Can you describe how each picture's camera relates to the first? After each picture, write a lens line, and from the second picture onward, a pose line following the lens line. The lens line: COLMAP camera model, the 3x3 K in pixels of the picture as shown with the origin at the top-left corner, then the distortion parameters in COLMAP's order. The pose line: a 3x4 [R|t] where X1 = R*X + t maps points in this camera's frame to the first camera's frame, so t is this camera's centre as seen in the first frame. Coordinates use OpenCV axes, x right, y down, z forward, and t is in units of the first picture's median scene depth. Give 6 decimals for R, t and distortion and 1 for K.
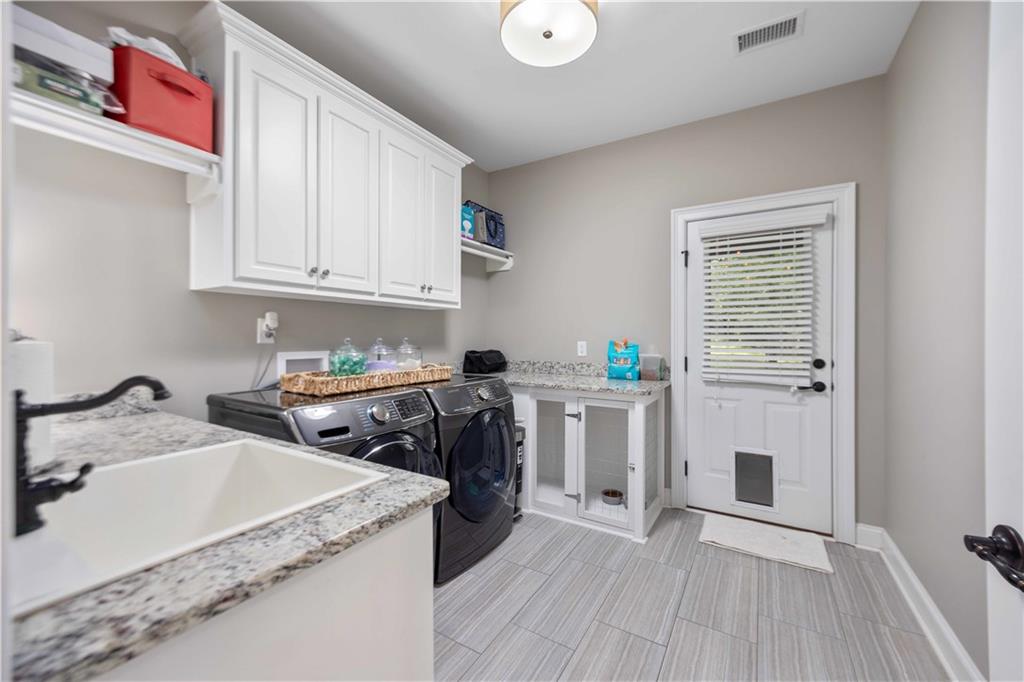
lens RADIAL K [[404.4, 0, 512.2], [0, 404.4, 341.3], [0, 0, 1]] dist [0.000738, -0.000449]
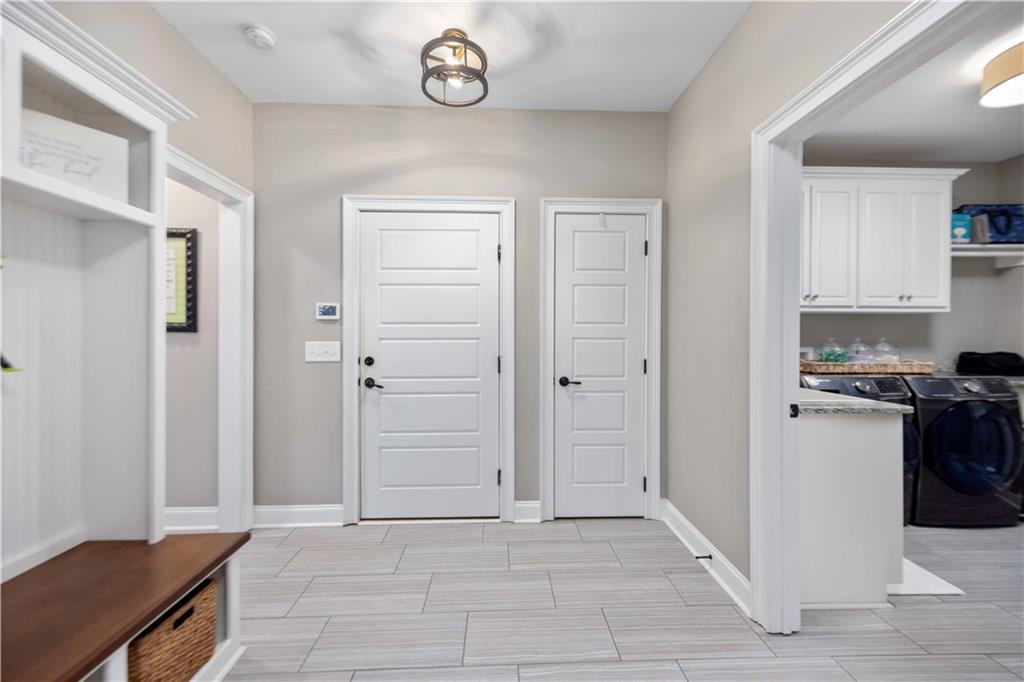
lens RADIAL K [[404.4, 0, 504.9], [0, 404.4, 338.1], [0, 0, 1]] dist [0.000738, -0.000449]
pose [[0.539797, 0.001807, -0.841793, 0.184712], [-0.010999, 0.999927, -0.004906, 0.010514], [0.841724, 0.011907, 0.539777, -0.761838]]
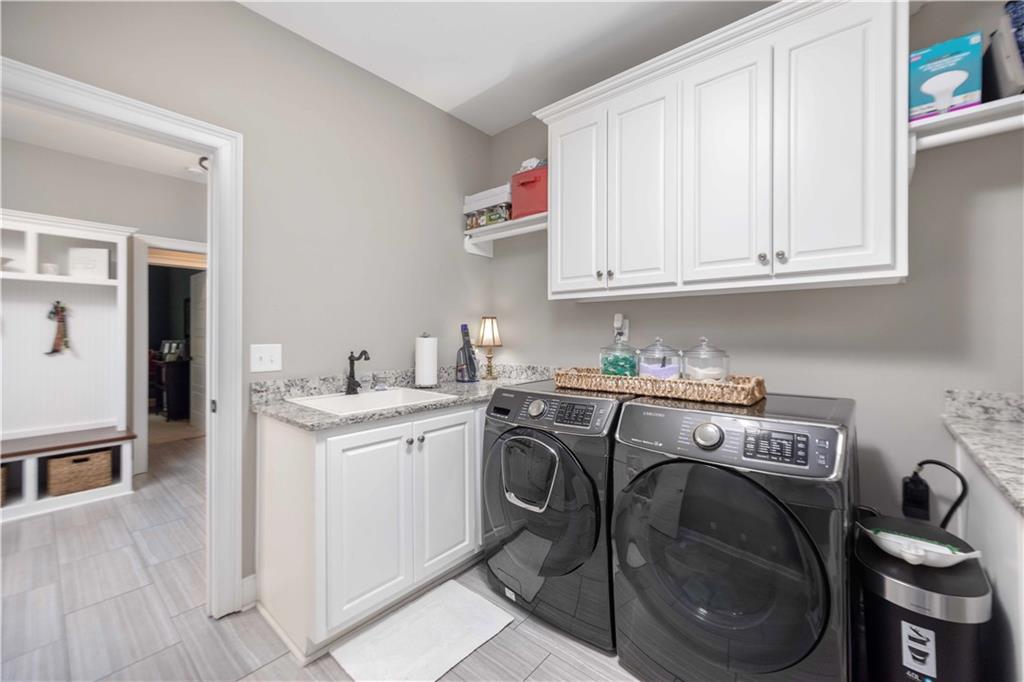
lens RADIAL K [[404.4, 0, 516.5], [0, 404.4, 333.3], [0, 0, 1]] dist [0.000738, -0.000449]
pose [[-0.153238, -0.011102, -0.988127, 0.537831], [-0.015507, 0.999841, -0.008828, -0.003052], [0.988068, 0.013970, -0.153386, 0.830921]]
